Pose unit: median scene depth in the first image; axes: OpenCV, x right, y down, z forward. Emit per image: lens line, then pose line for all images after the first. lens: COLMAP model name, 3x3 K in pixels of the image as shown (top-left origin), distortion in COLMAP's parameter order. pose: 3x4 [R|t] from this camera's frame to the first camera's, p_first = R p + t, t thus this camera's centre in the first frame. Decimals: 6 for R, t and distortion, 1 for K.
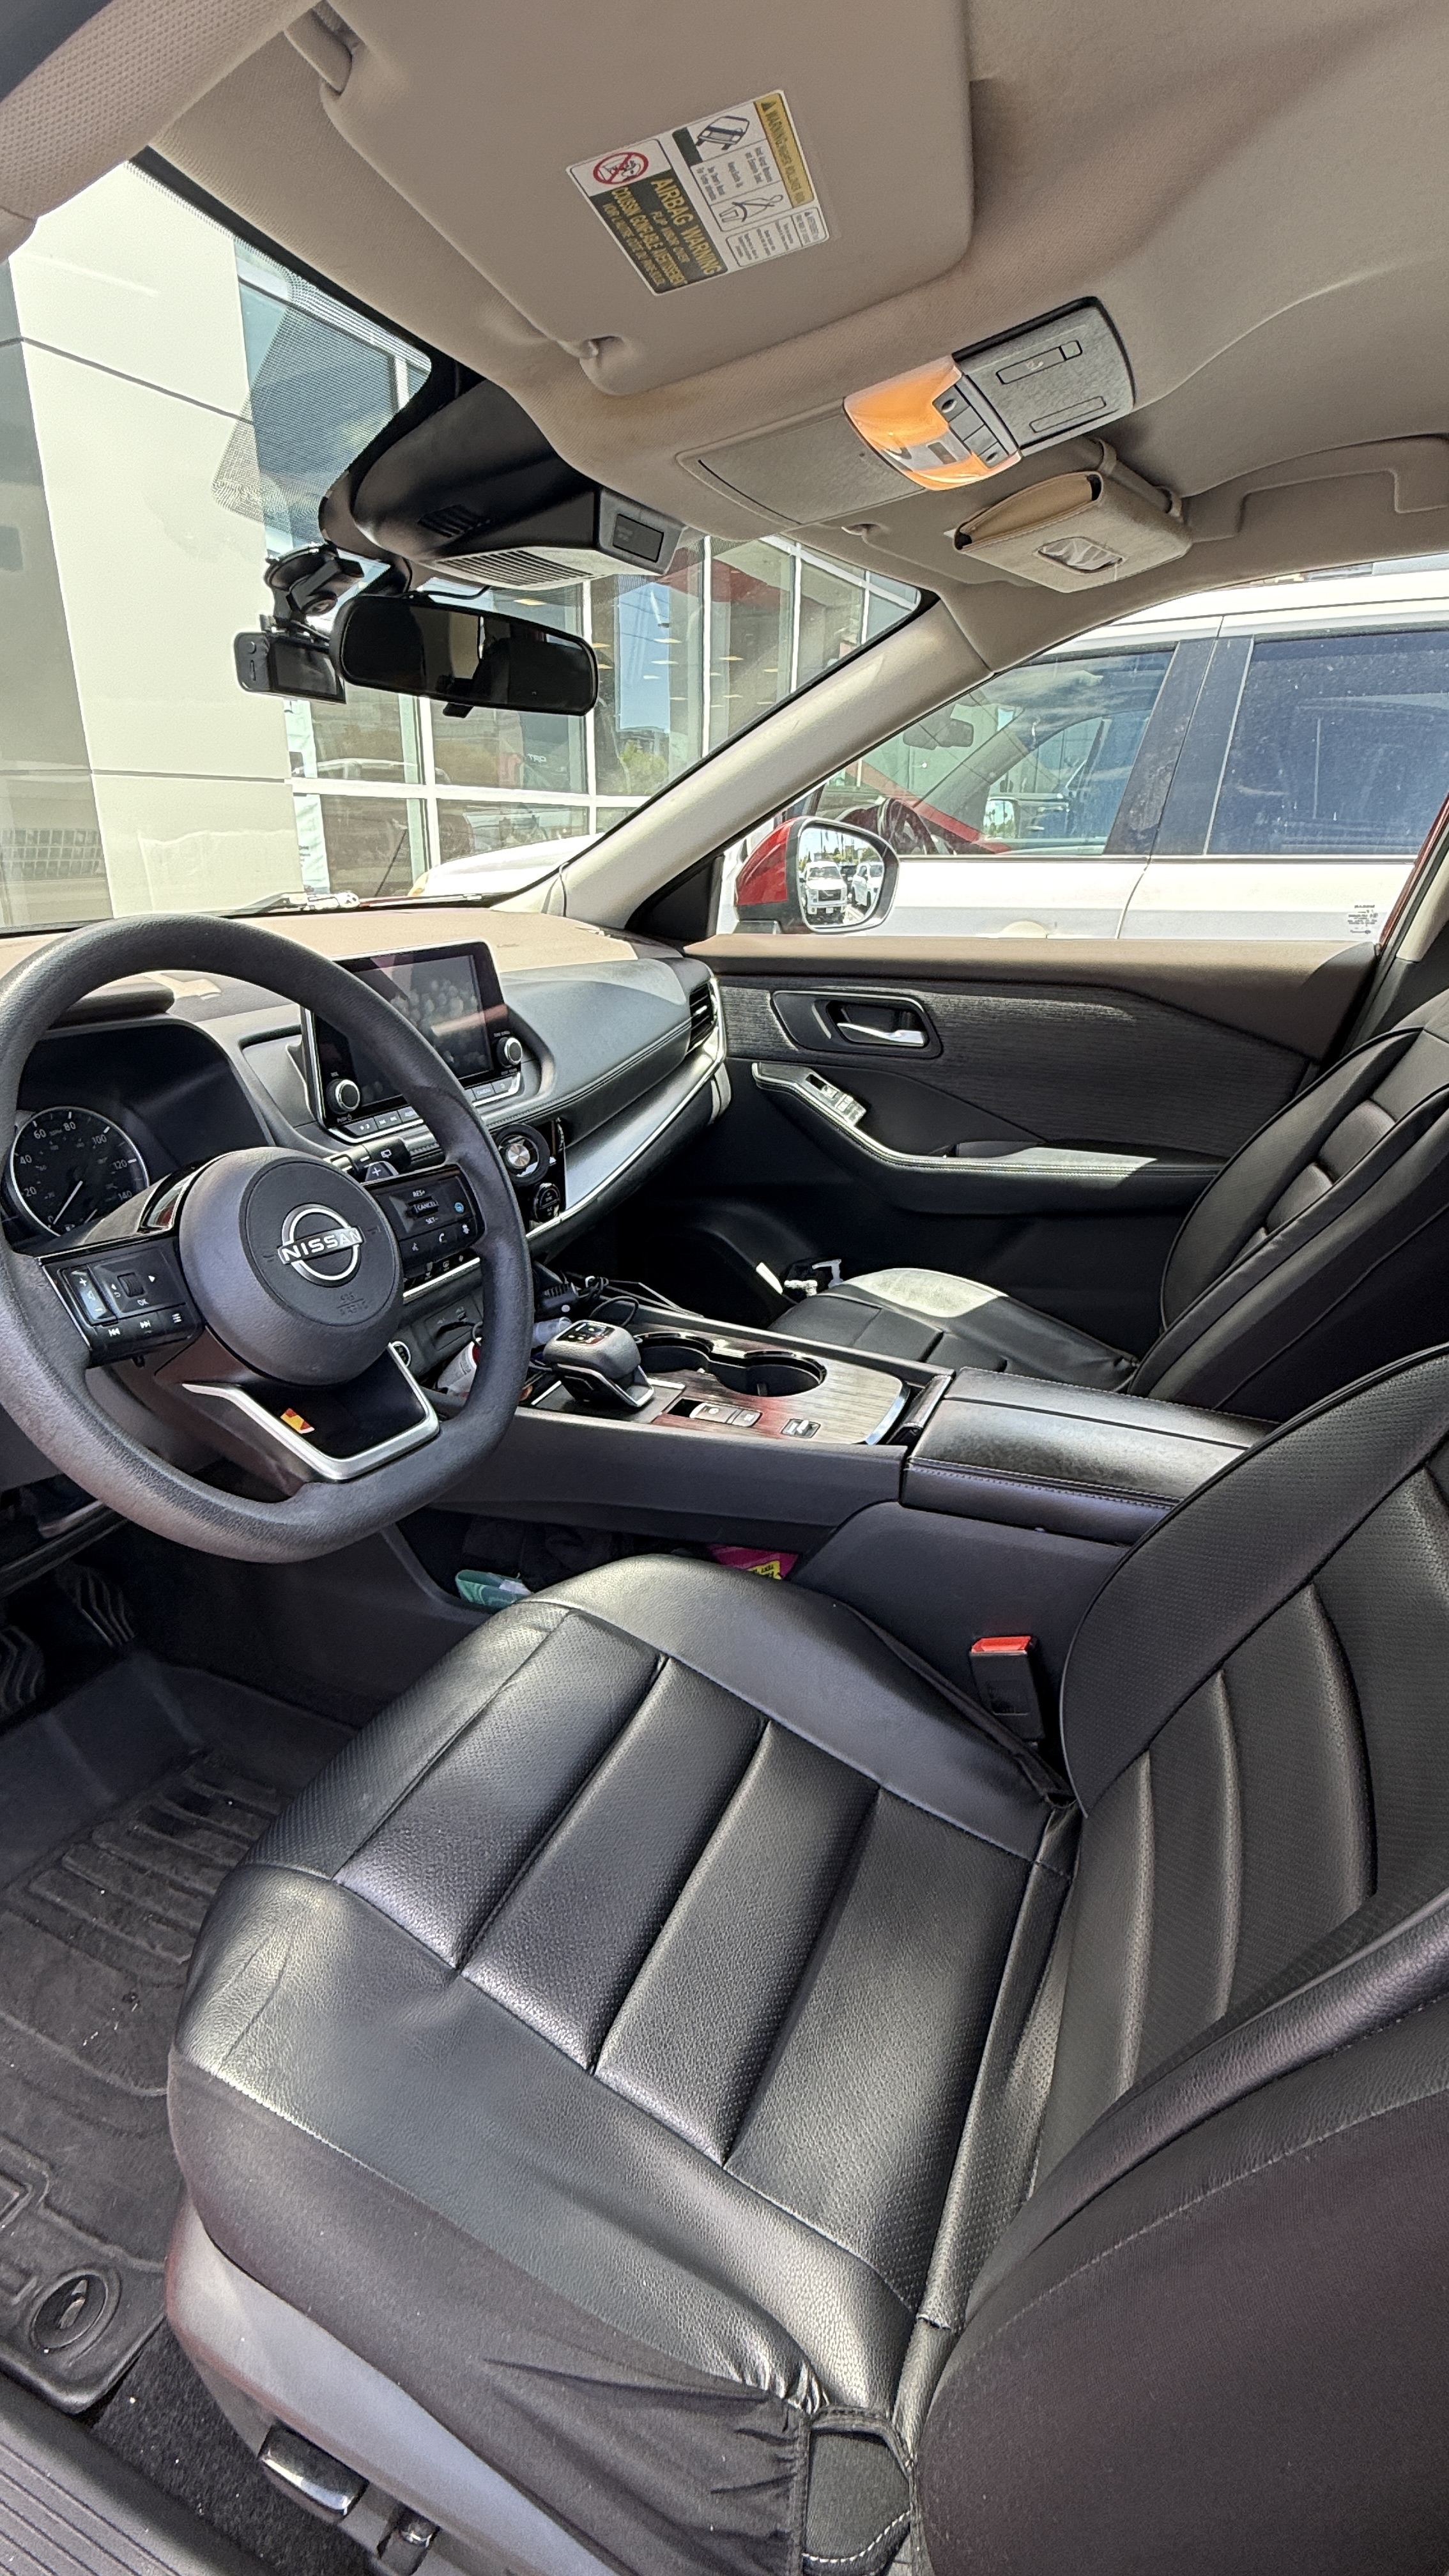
lens RADIAL K [[1216.1, 0, 722.4], [0, 1216.1, 1284.0], [0, 0, 1]] dist [-0.001076, -0.001008]
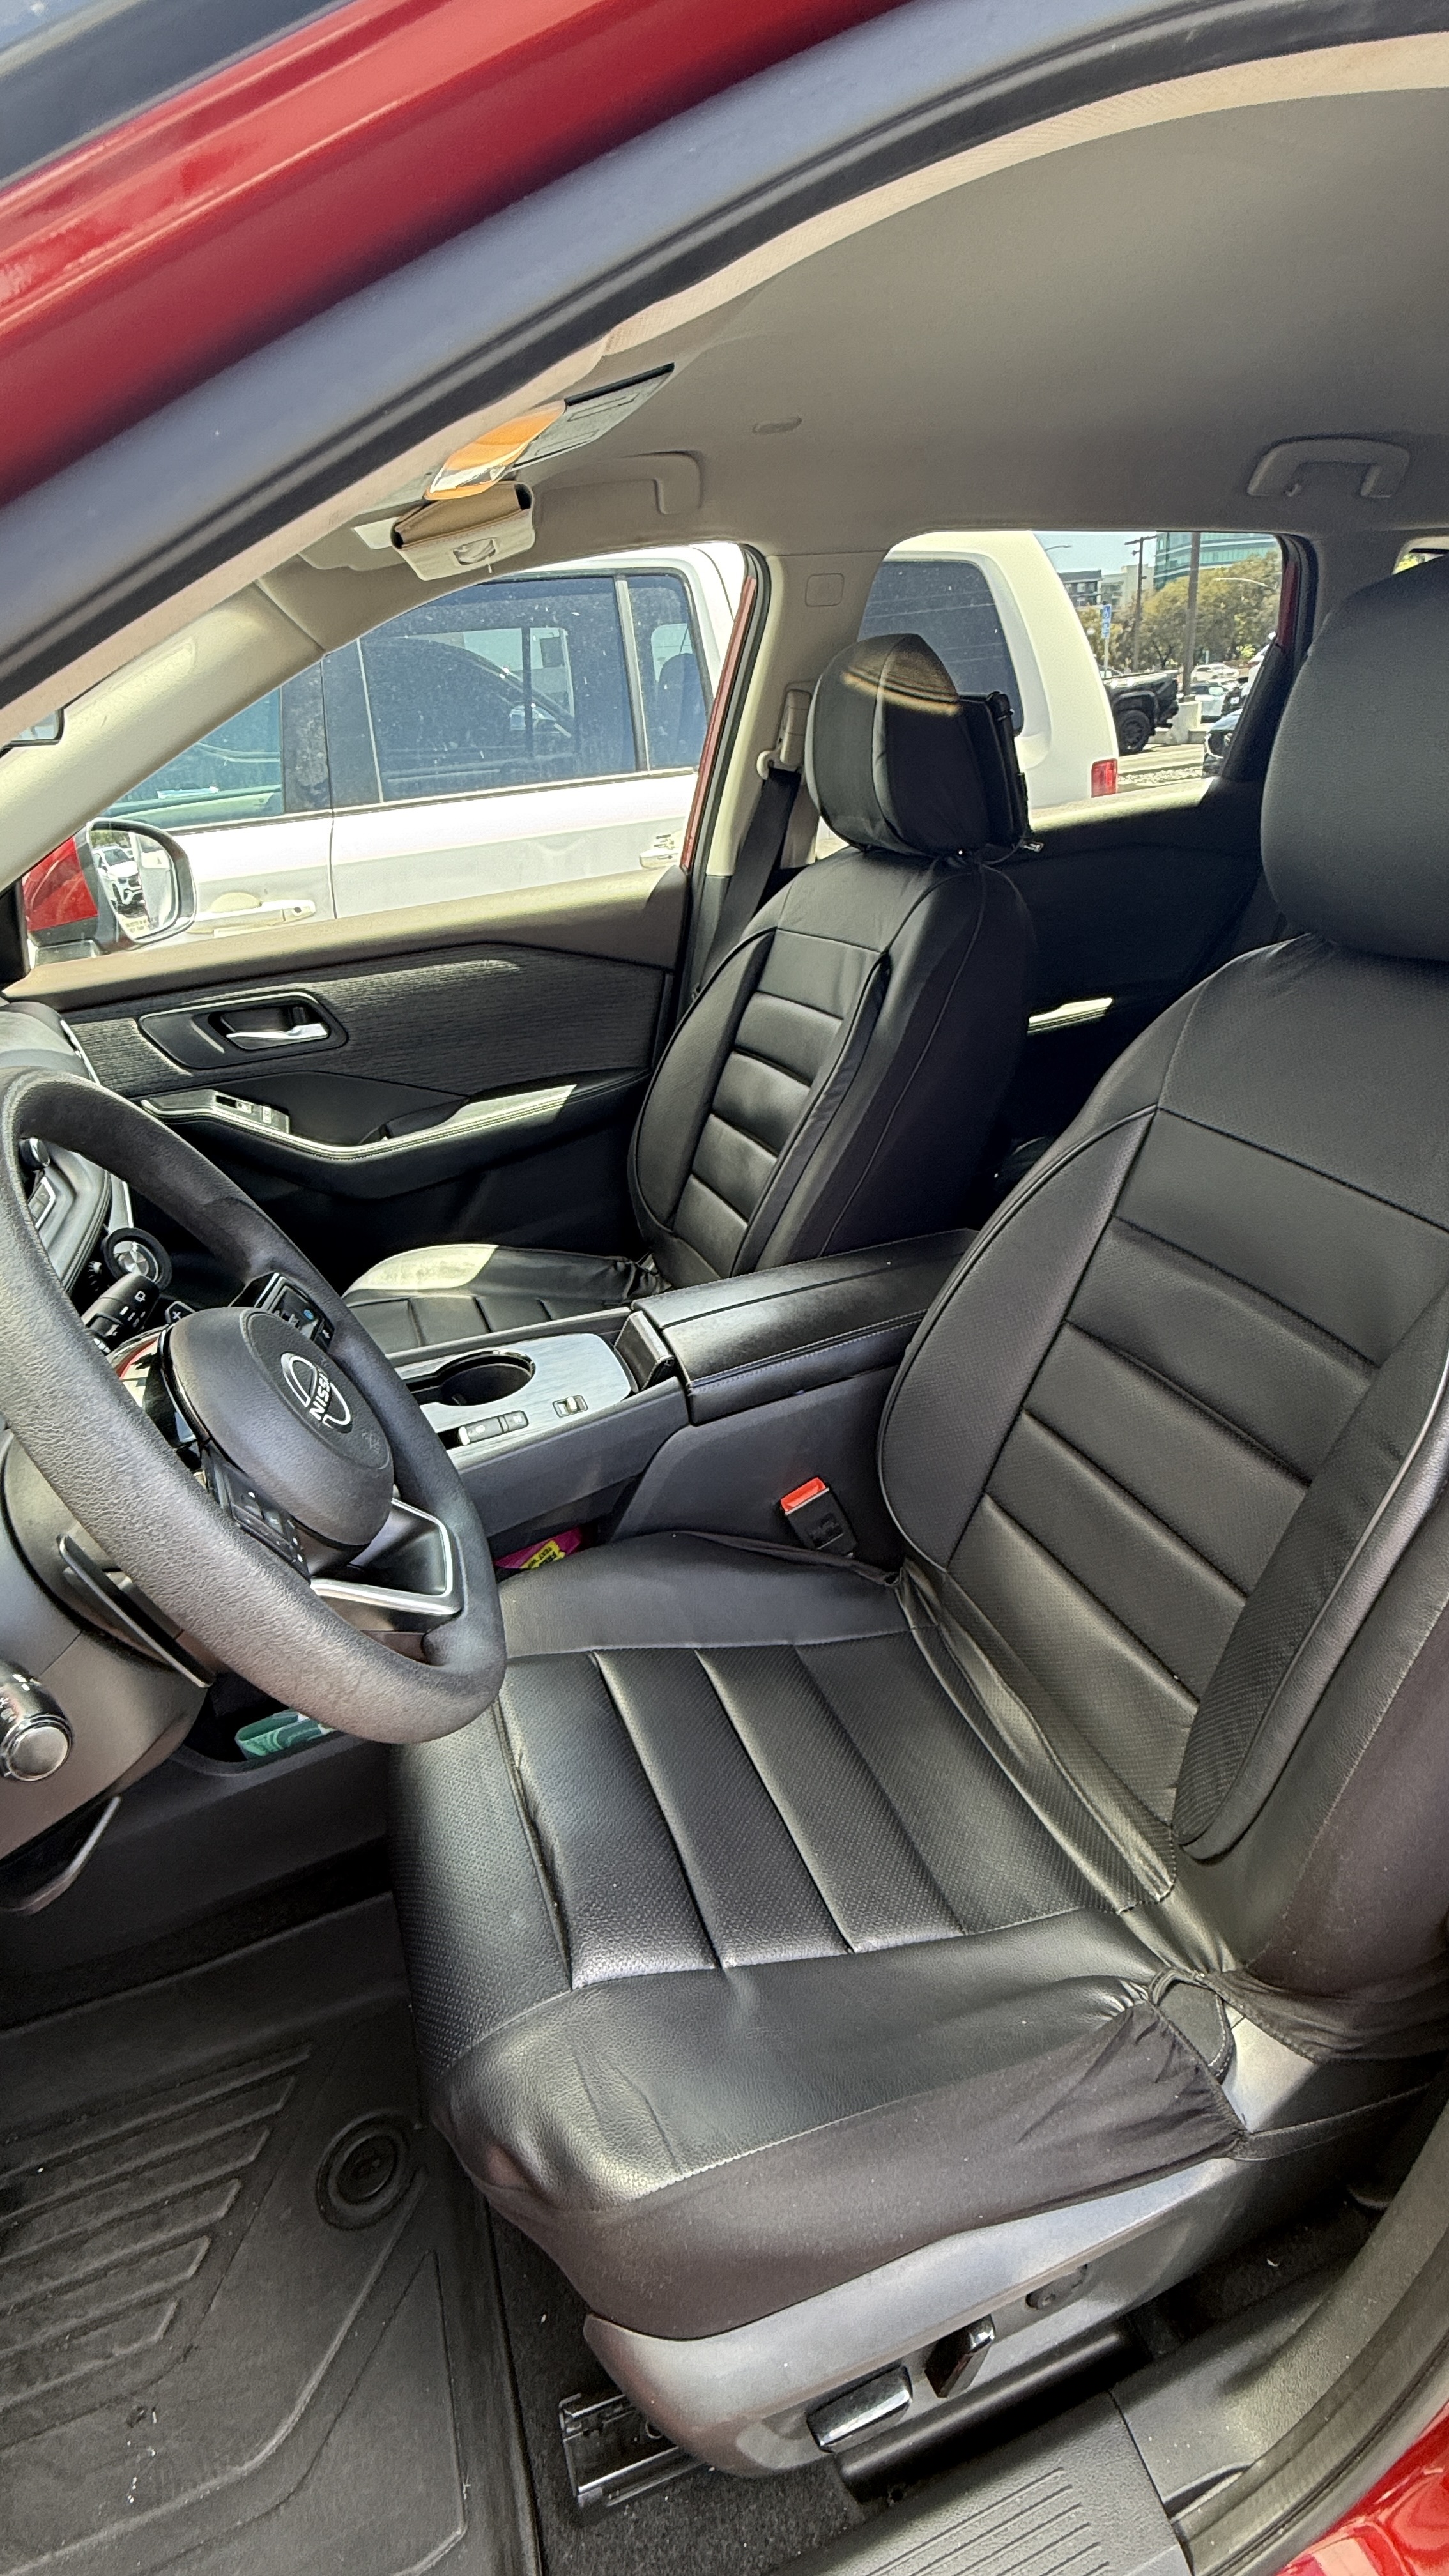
lens RADIAL K [[1216.1, 0, 722.4], [0, 1216.1, 1284.0], [0, 0, 1]] dist [-0.001076, -0.001008]
pose [[0.715455, -0.355590, 0.601397, -0.280277], [0.325788, 0.931275, 0.163063, -0.069856], [-0.618050, 0.079263, 0.782133, 0.055664]]
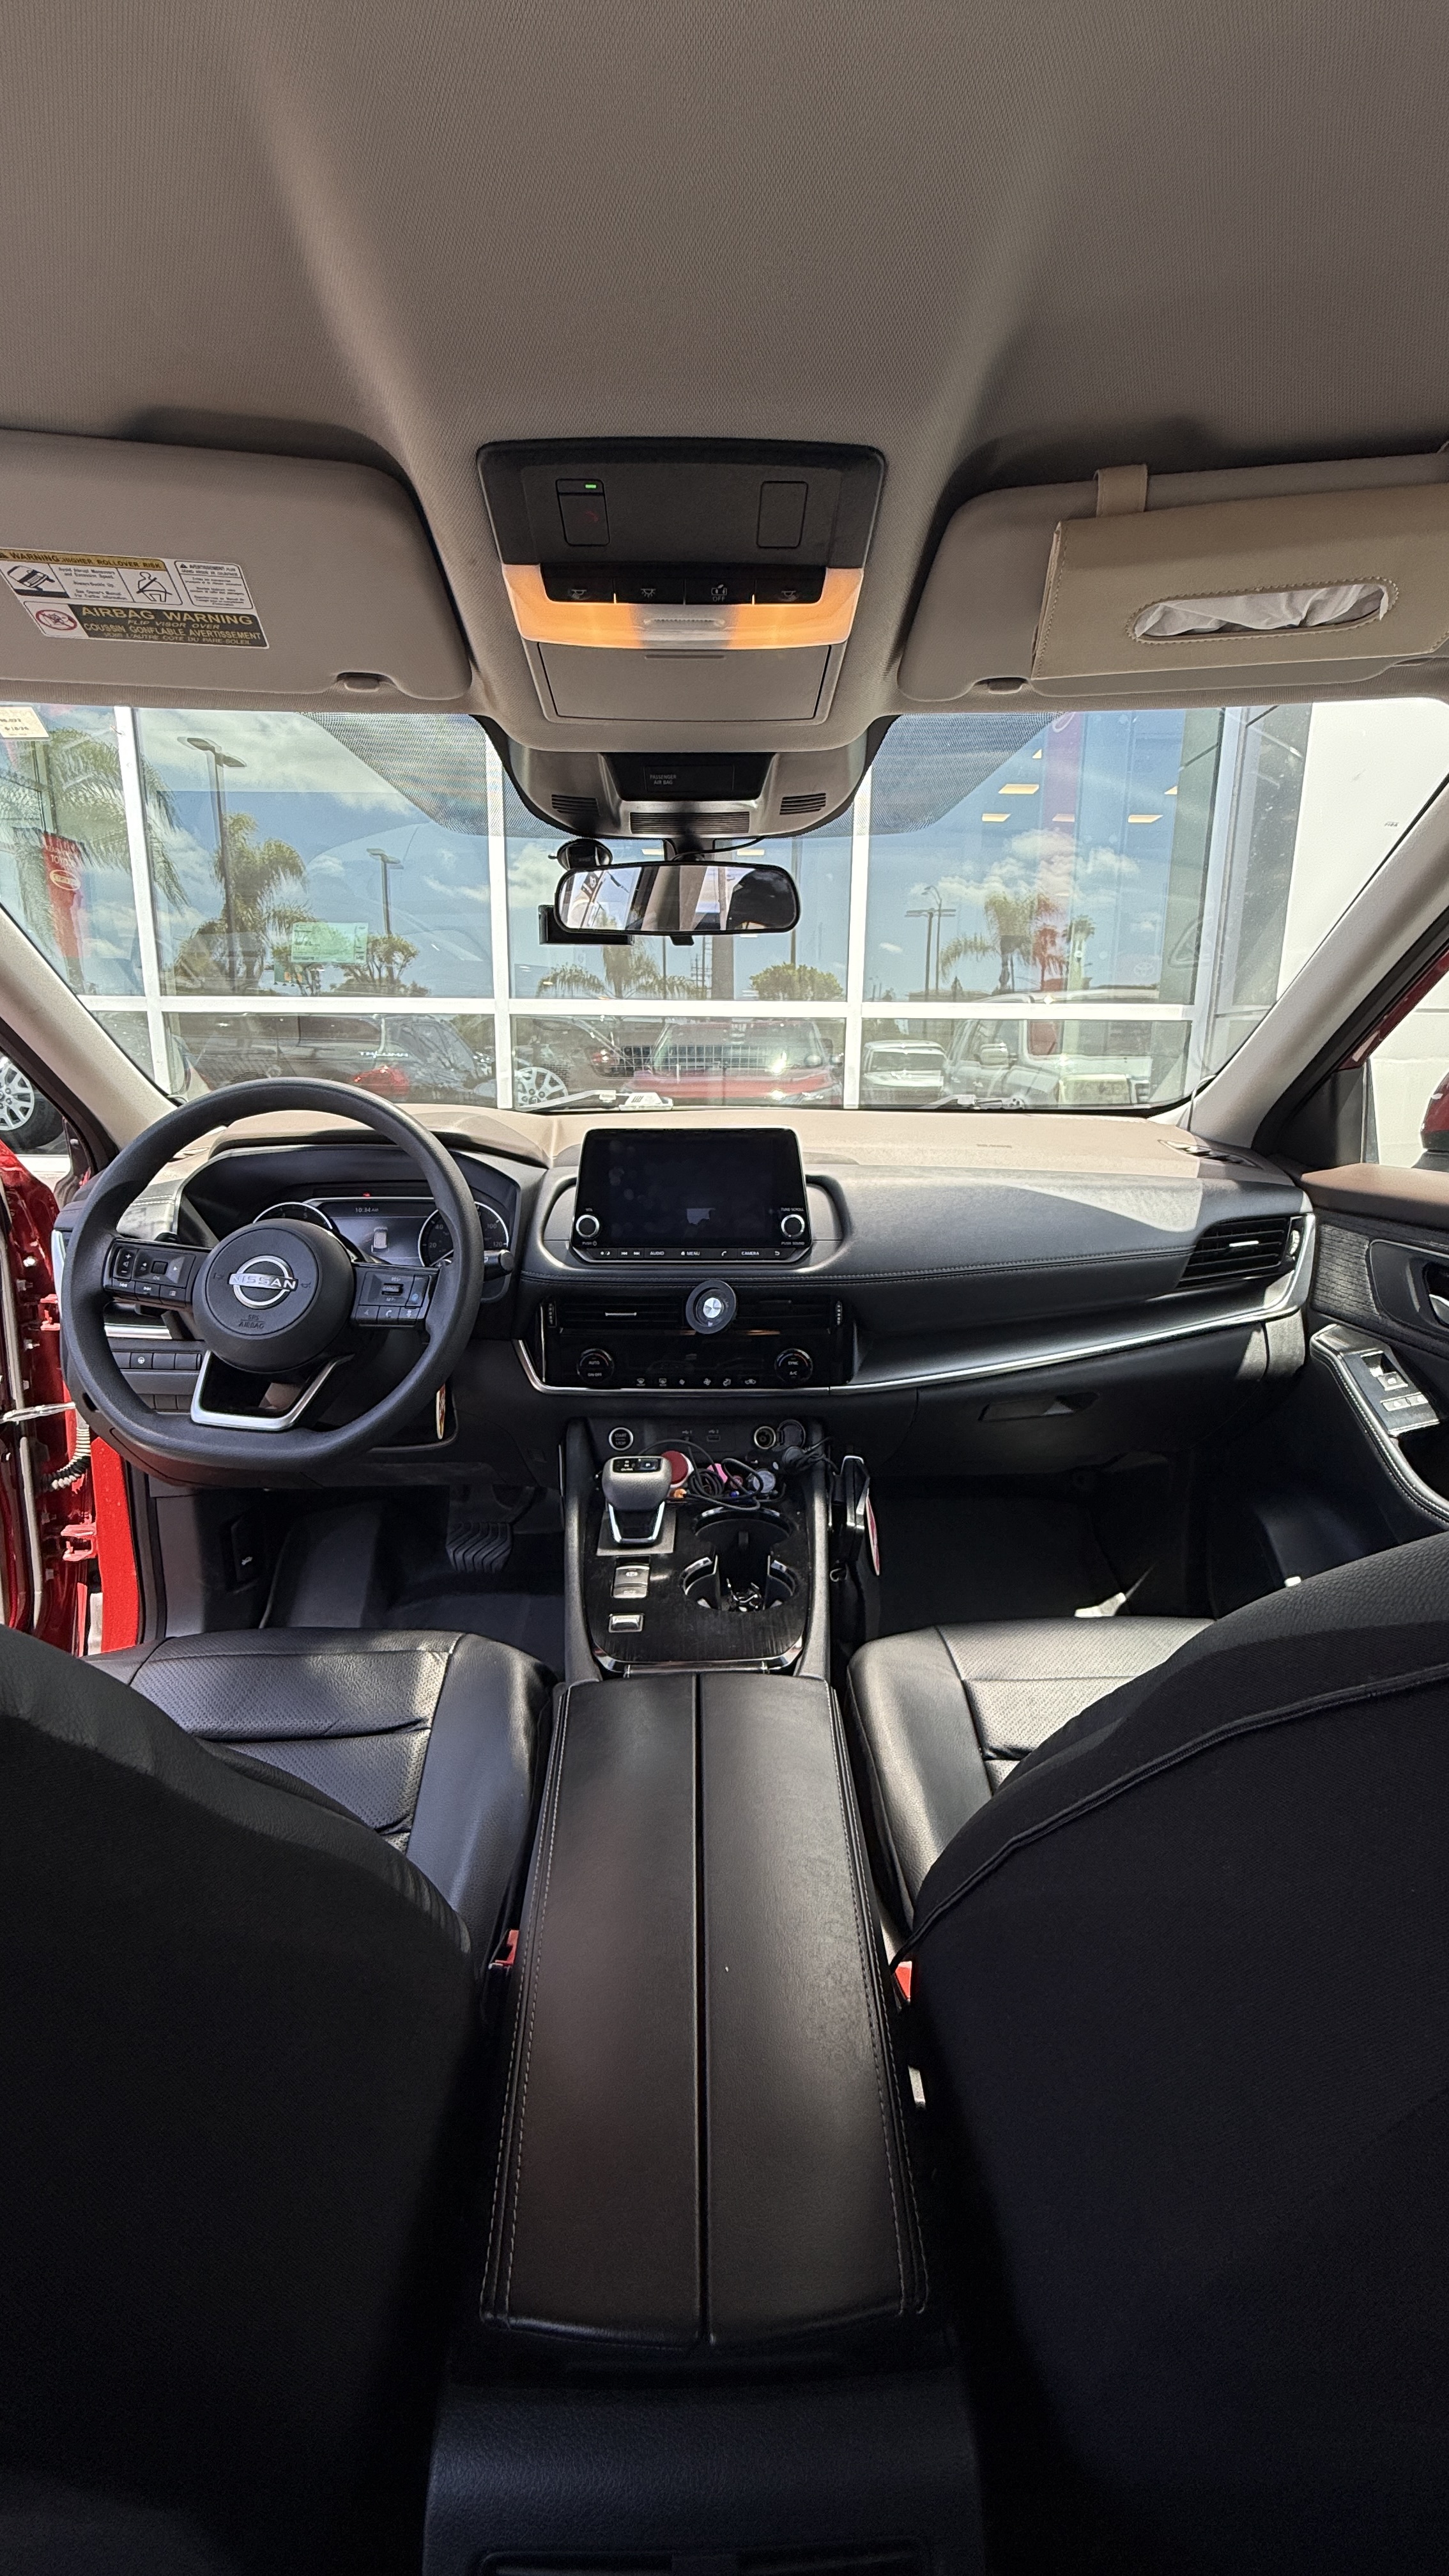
lens RADIAL K [[1030.8, 0, 725.5], [0, 1030.8, 1283.4], [0, 0, 1]] dist [-0.002335, -0.000205]
pose [[0.423690, 0.193895, -0.884812, 0.487598], [-0.319884, 0.945911, 0.054108, -0.129588], [0.847444, 0.260112, 0.462796, 0.392391]]
